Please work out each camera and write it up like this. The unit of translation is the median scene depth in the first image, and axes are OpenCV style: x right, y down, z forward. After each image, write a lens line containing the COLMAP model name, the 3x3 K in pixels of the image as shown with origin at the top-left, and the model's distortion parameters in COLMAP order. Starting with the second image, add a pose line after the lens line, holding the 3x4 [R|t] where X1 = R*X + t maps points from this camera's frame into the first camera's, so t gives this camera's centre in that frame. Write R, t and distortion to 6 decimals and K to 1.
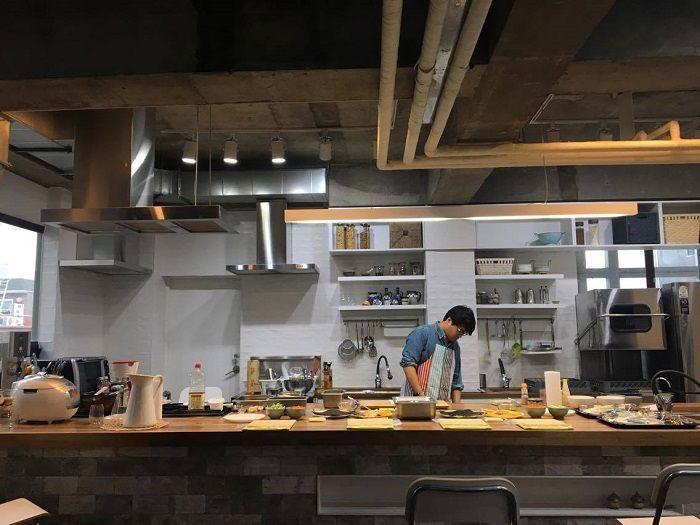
lens RADIAL K [[504.1, 0, 350.0], [0, 504.1, 262.5], [0, 0, 1]] dist [0.084124, -0.095277]
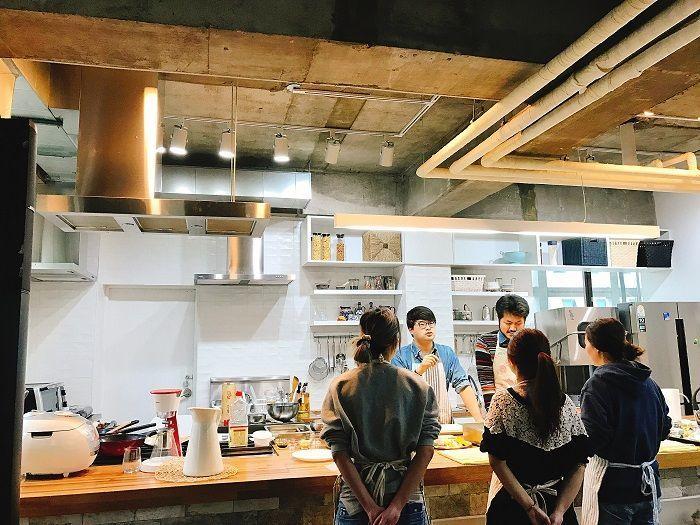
lens RADIAL K [[504.1, 0, 350.0], [0, 504.1, 262.5], [0, 0, 1]] dist [0.084124, -0.095277]
pose [[0.970558, 0.035926, 0.238175, -0.180121], [-0.029401, 0.999090, -0.030892, 0.005016], [-0.239068, 0.022980, 0.970731, 0.078063]]
